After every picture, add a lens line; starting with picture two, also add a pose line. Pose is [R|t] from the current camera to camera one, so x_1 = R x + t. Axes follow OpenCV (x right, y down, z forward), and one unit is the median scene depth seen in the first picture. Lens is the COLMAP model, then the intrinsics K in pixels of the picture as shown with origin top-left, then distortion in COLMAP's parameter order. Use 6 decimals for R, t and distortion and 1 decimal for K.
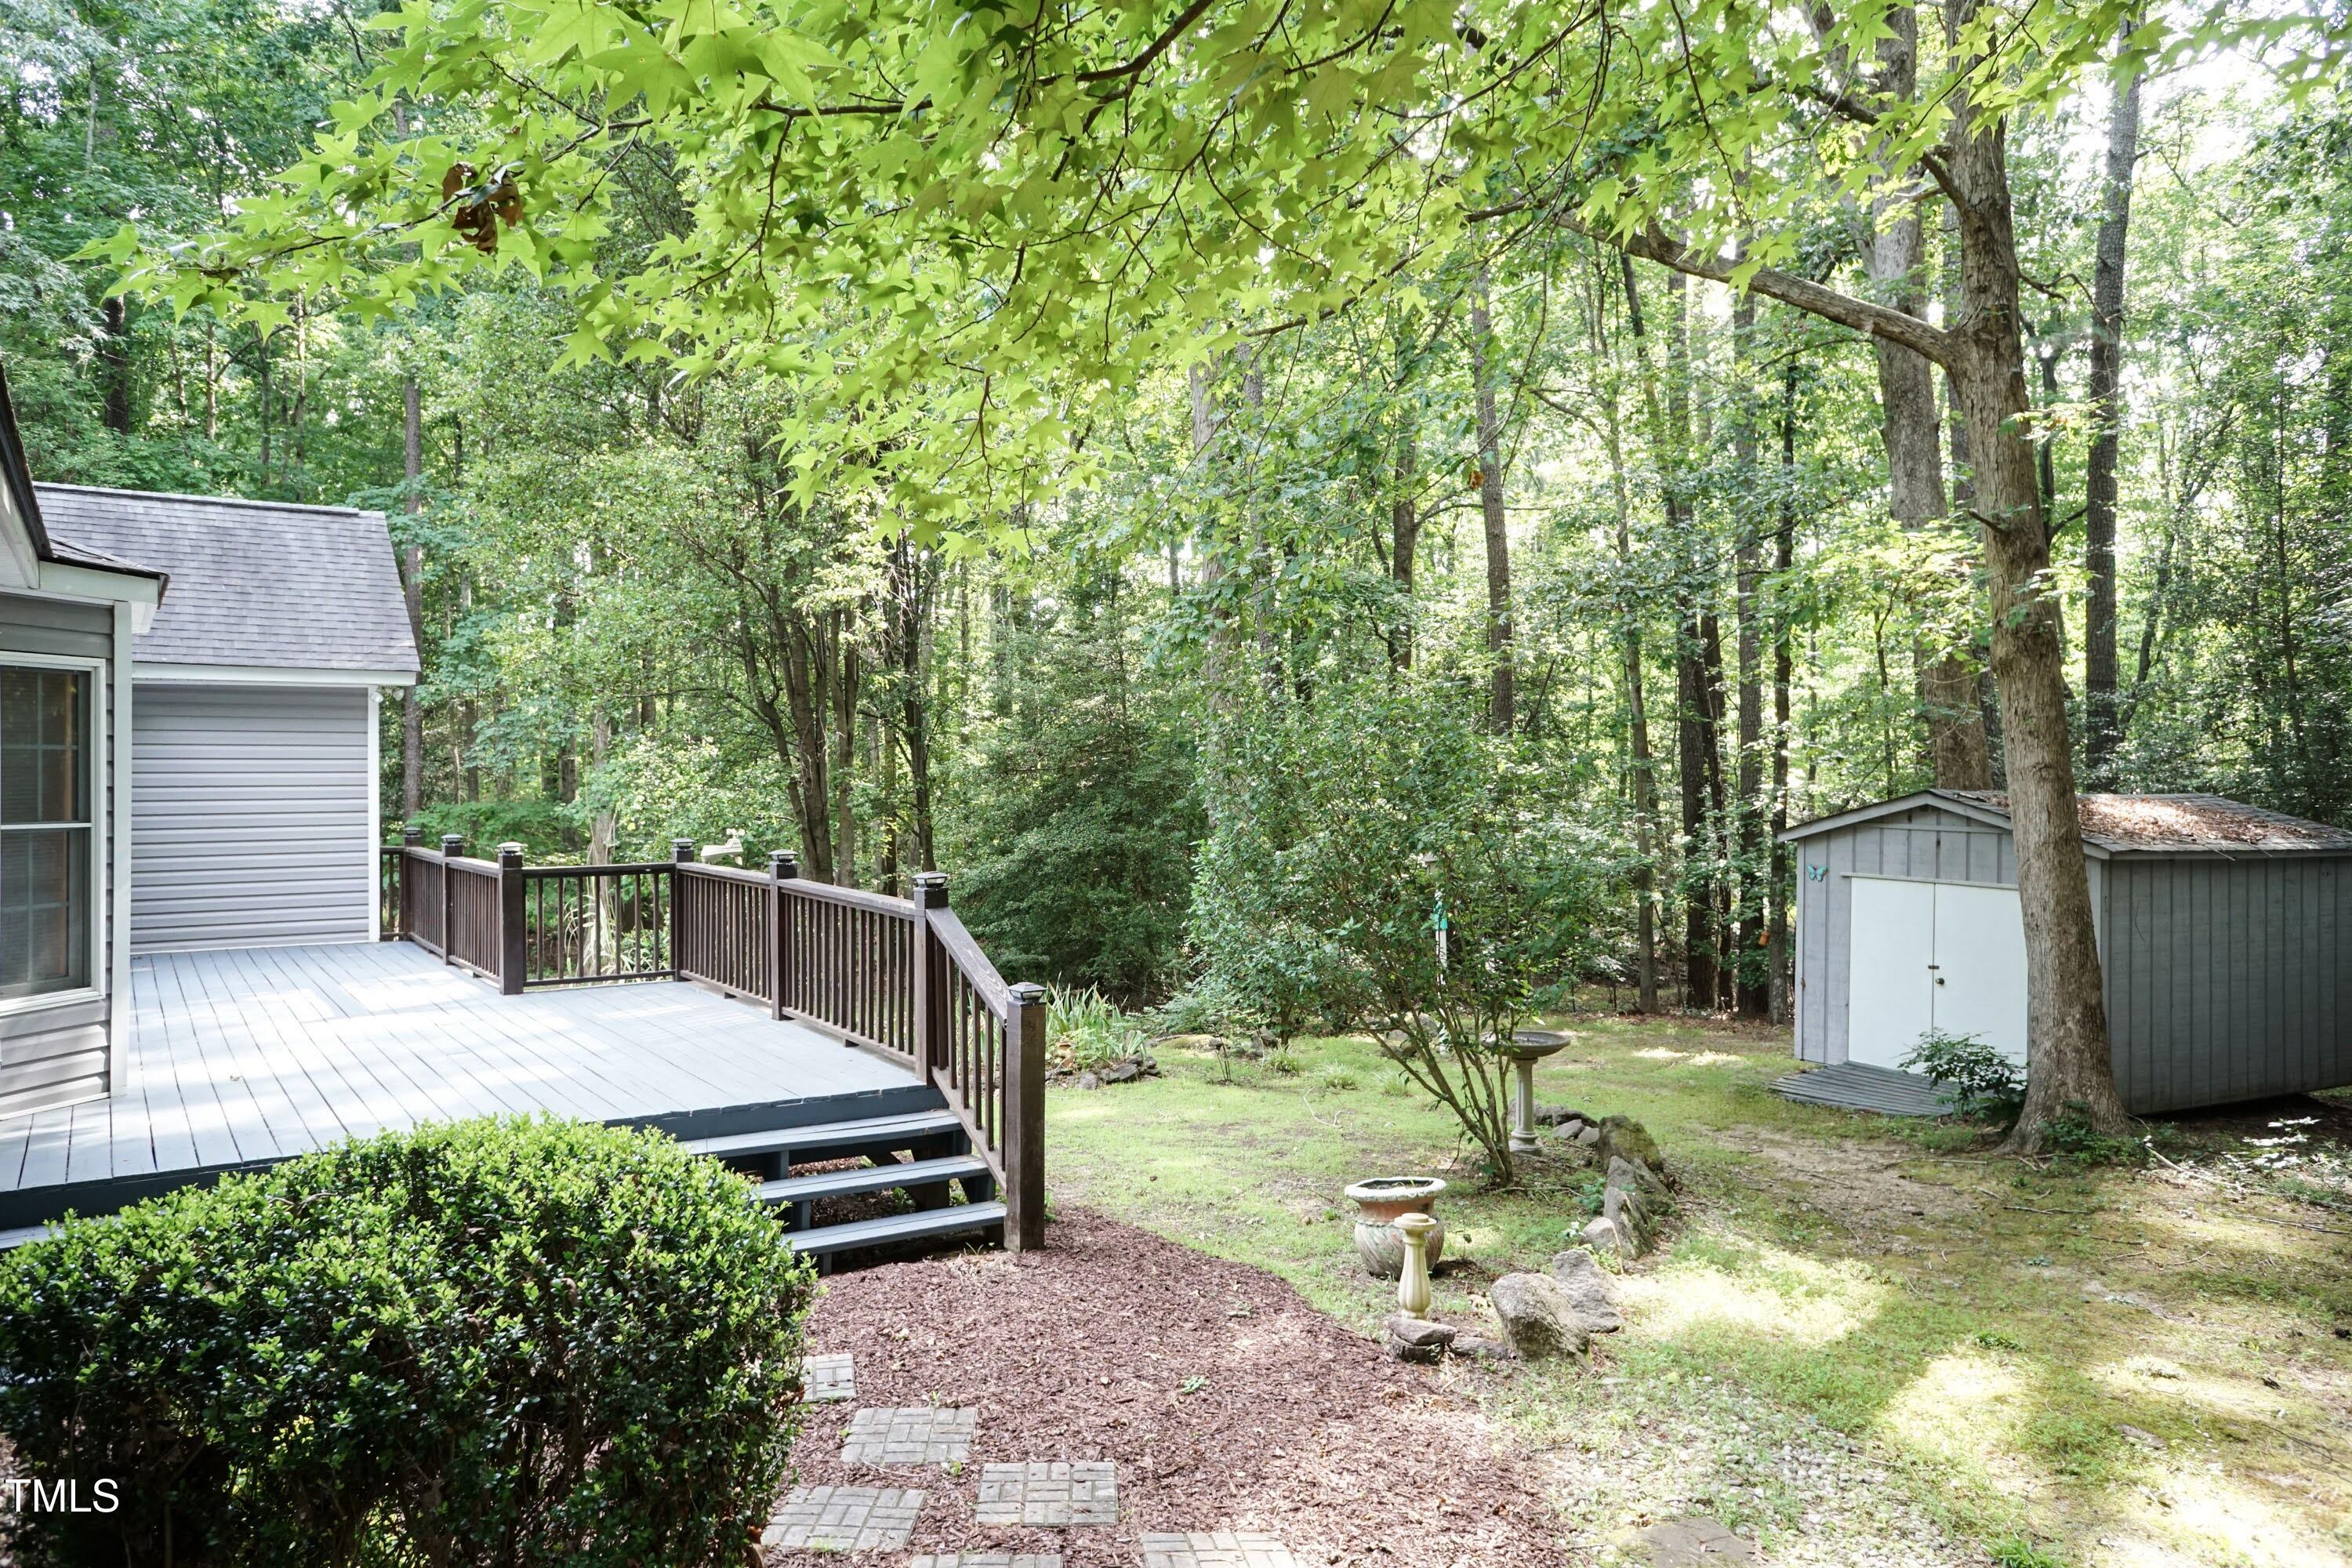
lens RADIAL K [[1608.5, 0, 1163.9], [0, 1608.5, 780.6], [0, 0, 1]] dist [0.025176, 0.010049]
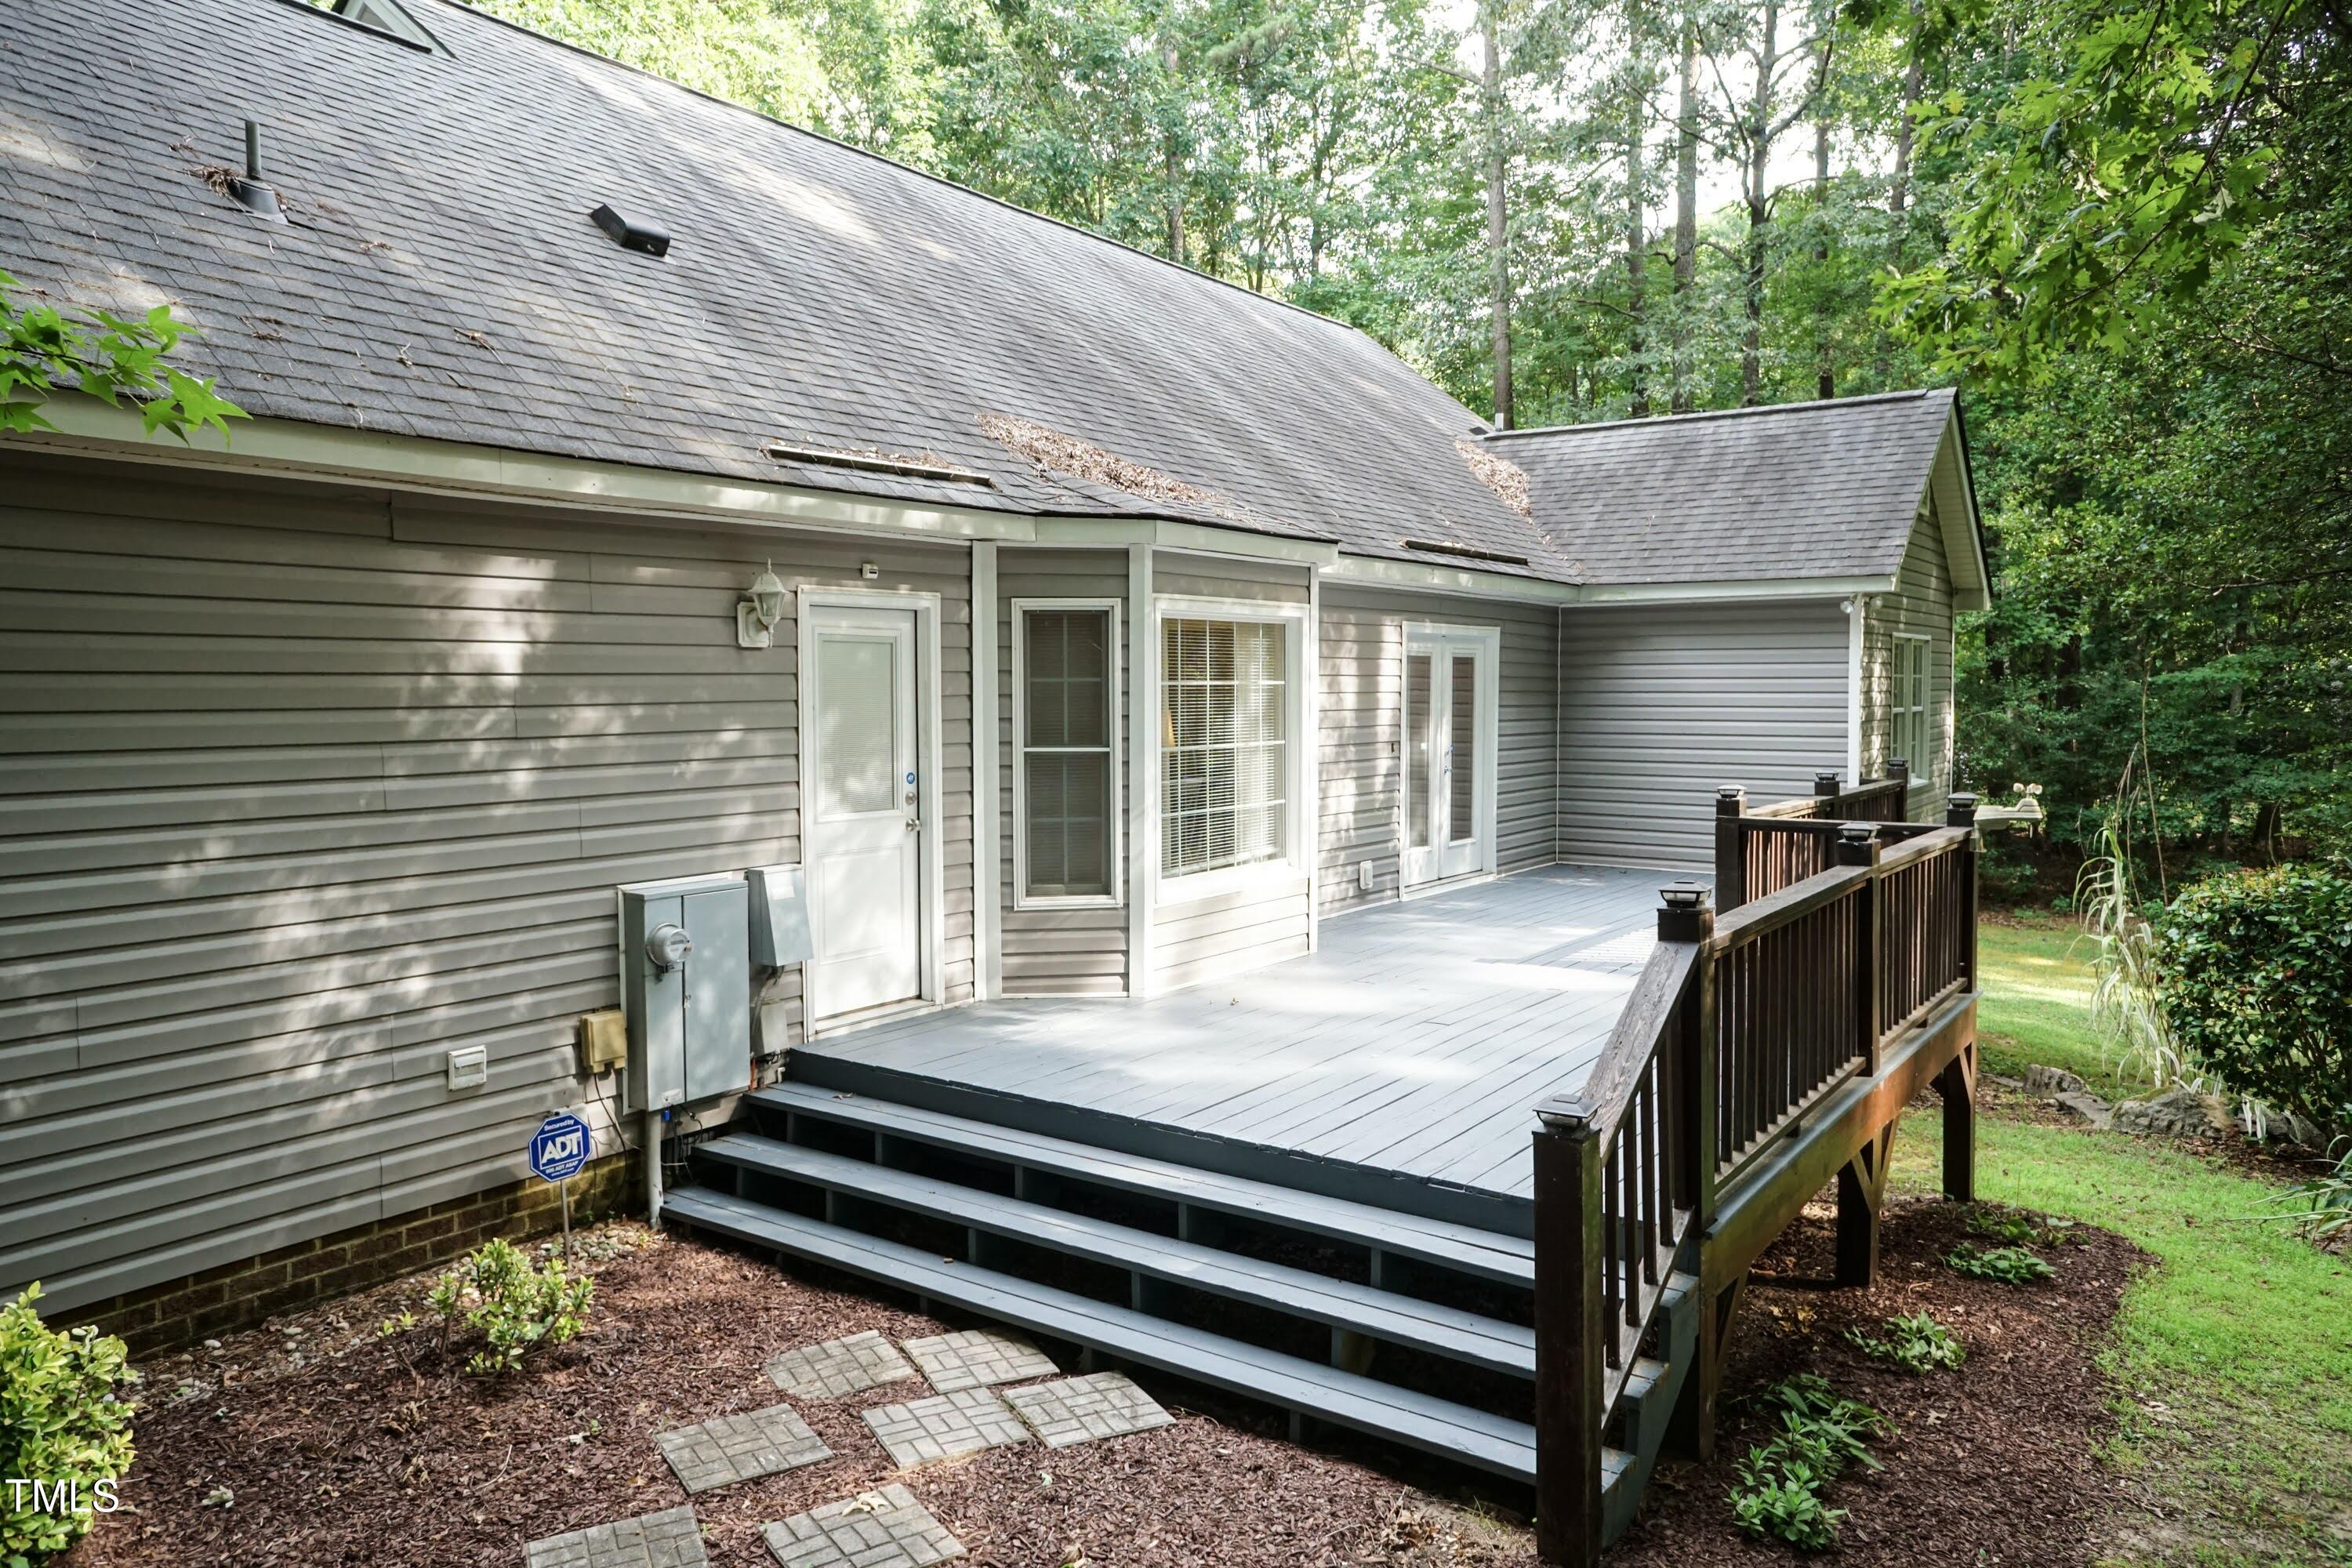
lens RADIAL K [[1608.5, 0, 1178.3], [0, 1608.5, 759.9], [0, 0, 1]] dist [0.025176, 0.010049]
pose [[0.355021, 0.040998, -0.933959, 0.375797], [-0.000012, 0.999038, 0.043851, -0.013503], [0.934858, -0.015557, 0.354680, 0.649161]]
